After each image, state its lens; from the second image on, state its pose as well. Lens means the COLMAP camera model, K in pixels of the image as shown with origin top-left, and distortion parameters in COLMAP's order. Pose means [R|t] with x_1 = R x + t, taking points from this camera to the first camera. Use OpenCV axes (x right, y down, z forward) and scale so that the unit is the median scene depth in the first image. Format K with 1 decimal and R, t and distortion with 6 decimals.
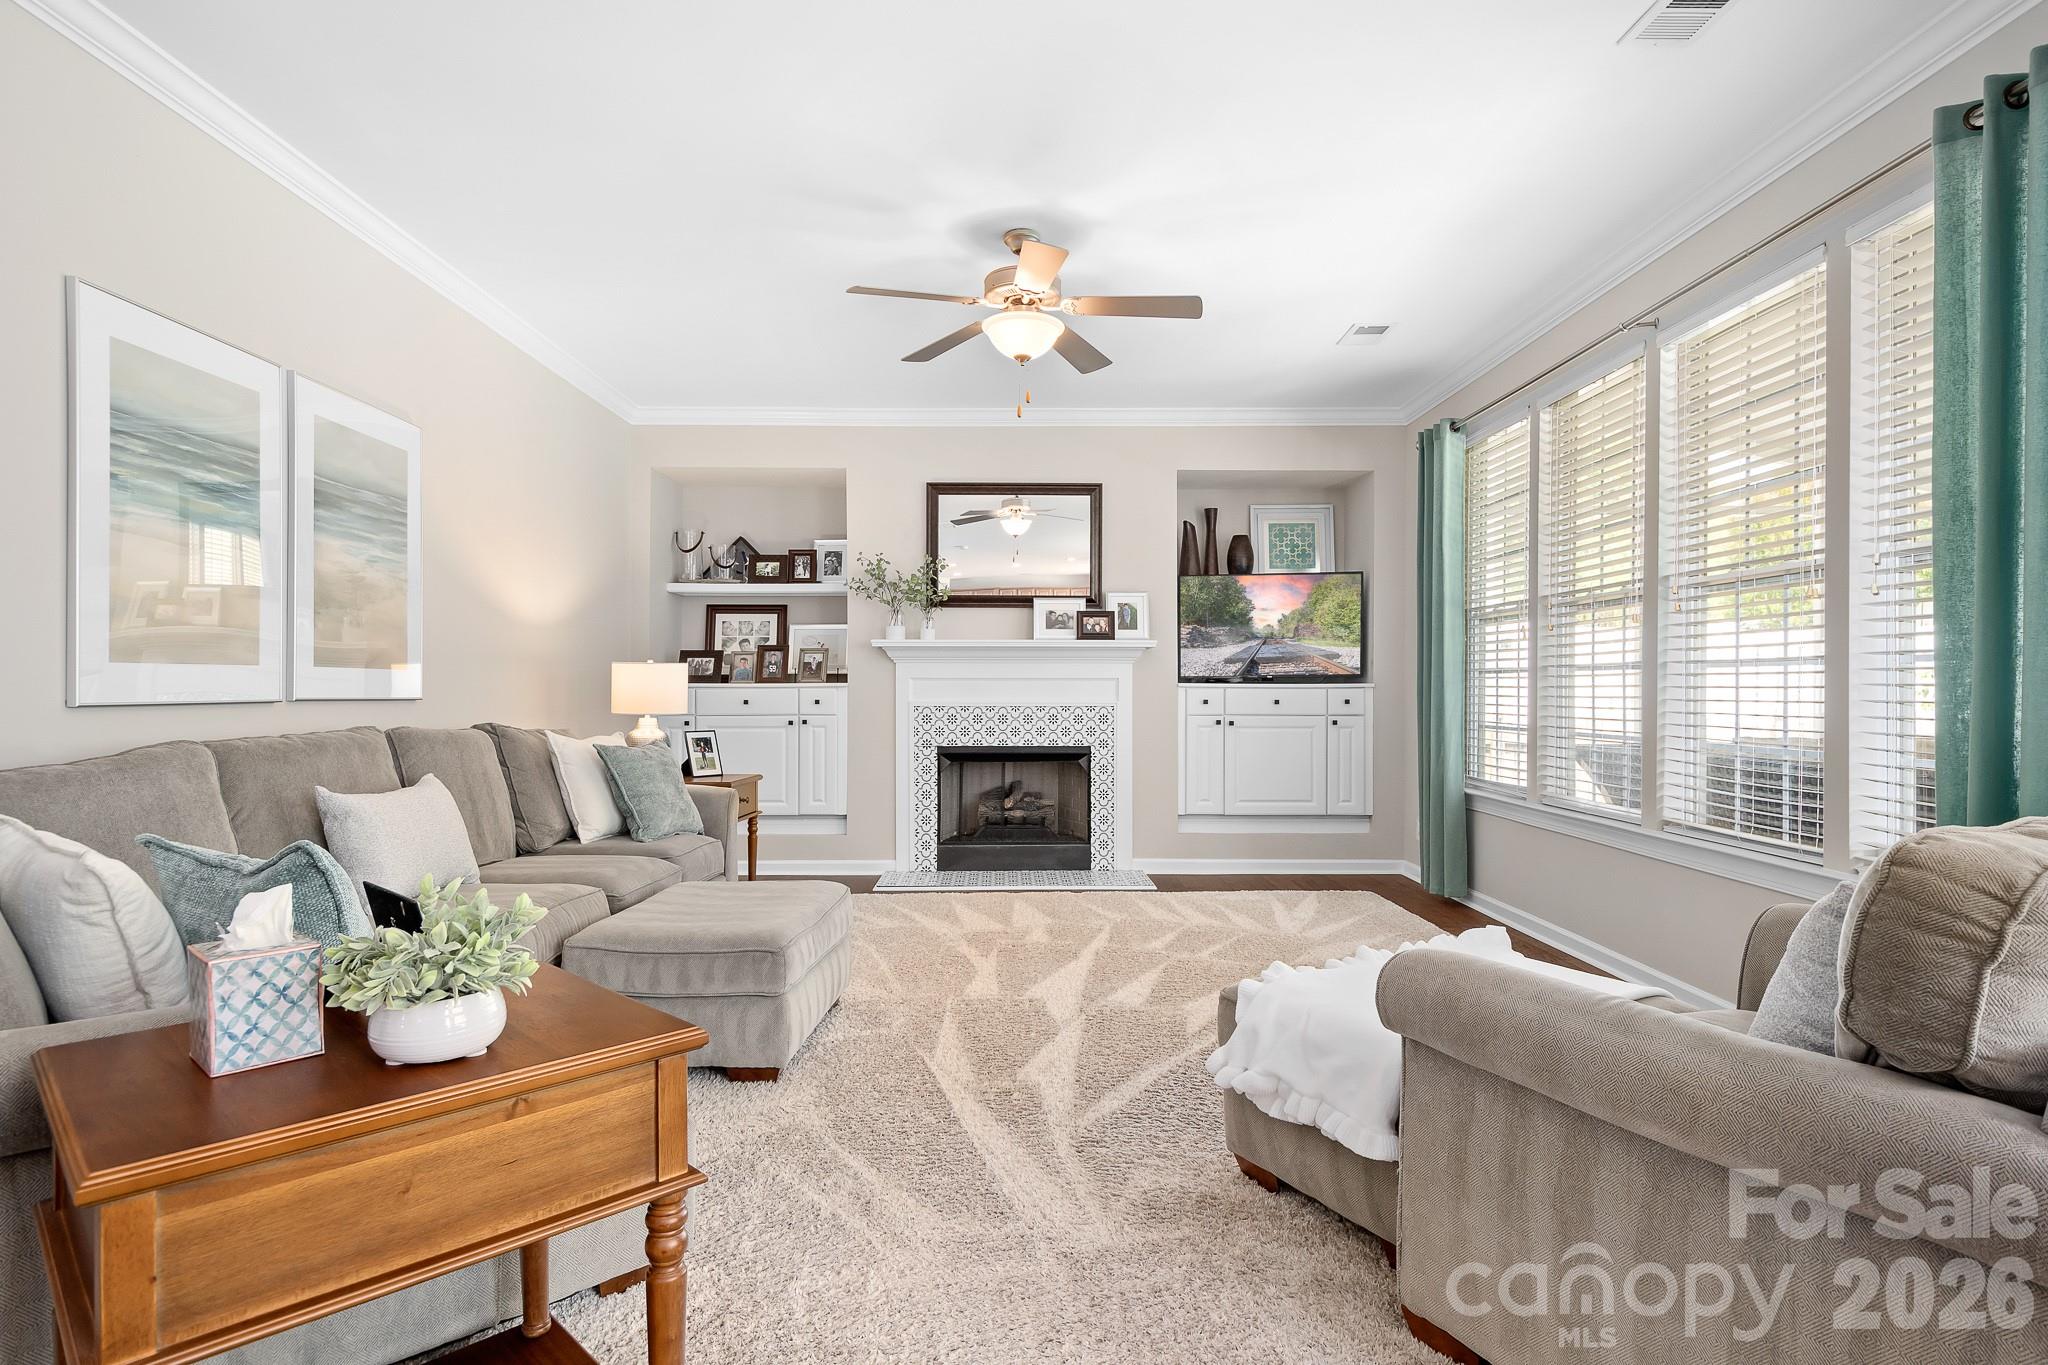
lens RADIAL K [[1106.2, 0, 1025.0], [0, 1106.2, 681.7], [0, 0, 1]] dist [0.008701, -0.000474]
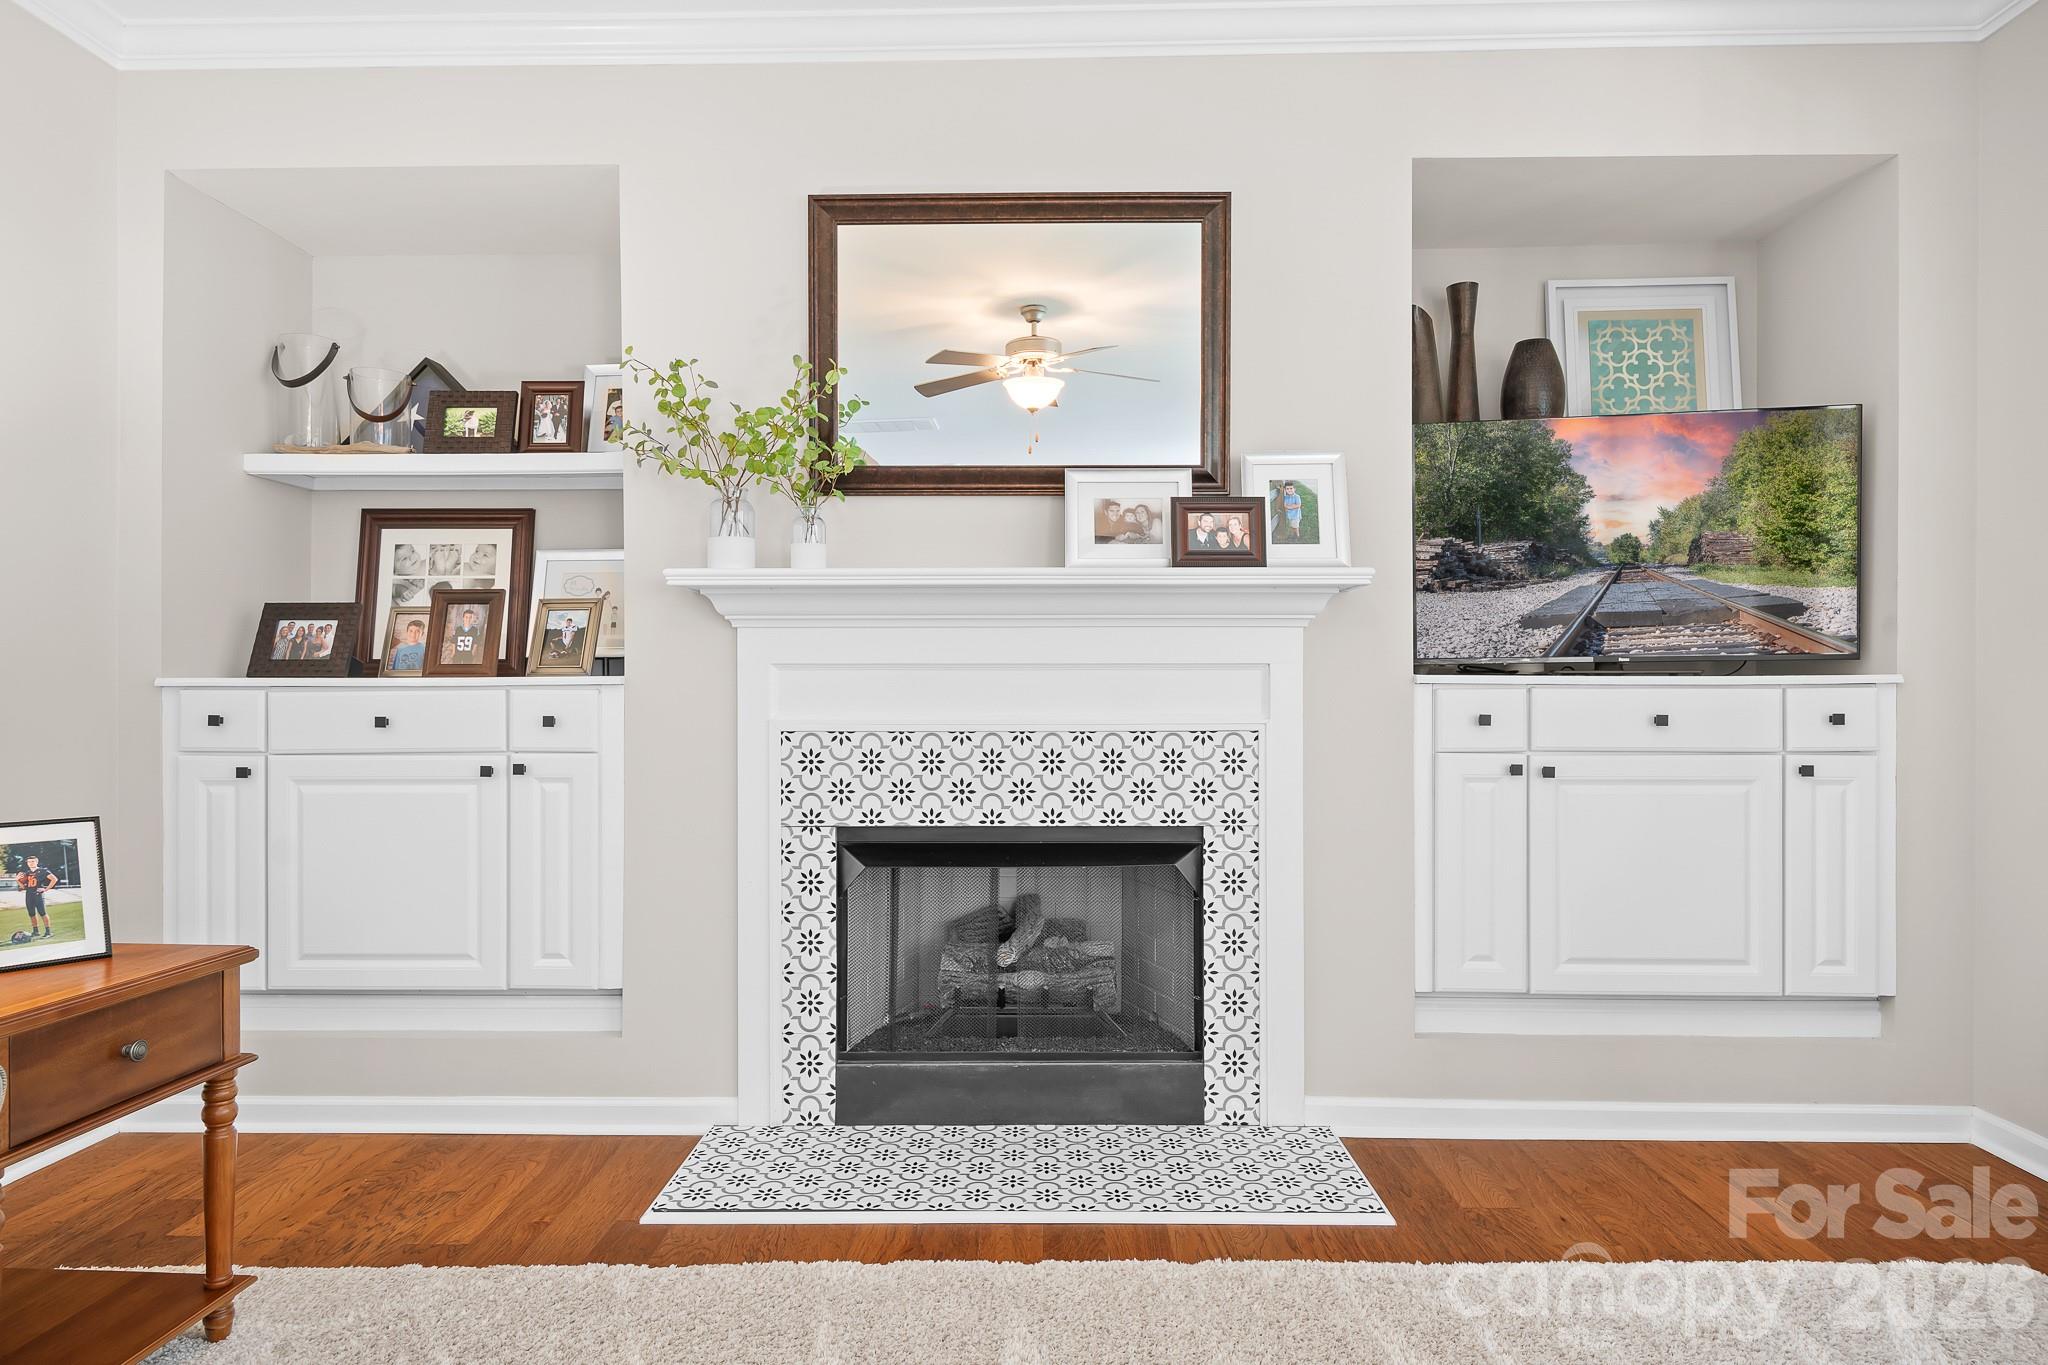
lens RADIAL K [[1242.7, 0, 1021.6], [0, 1242.7, 691.8], [0, 0, 1]] dist [-0.006166, -0.000721]
pose [[0.999359, -0.001738, -0.035758, 0.007951], [0.002128, 0.999939, 0.010872, 0.002335], [0.035737, -0.010941, 0.999301, 0.530877]]
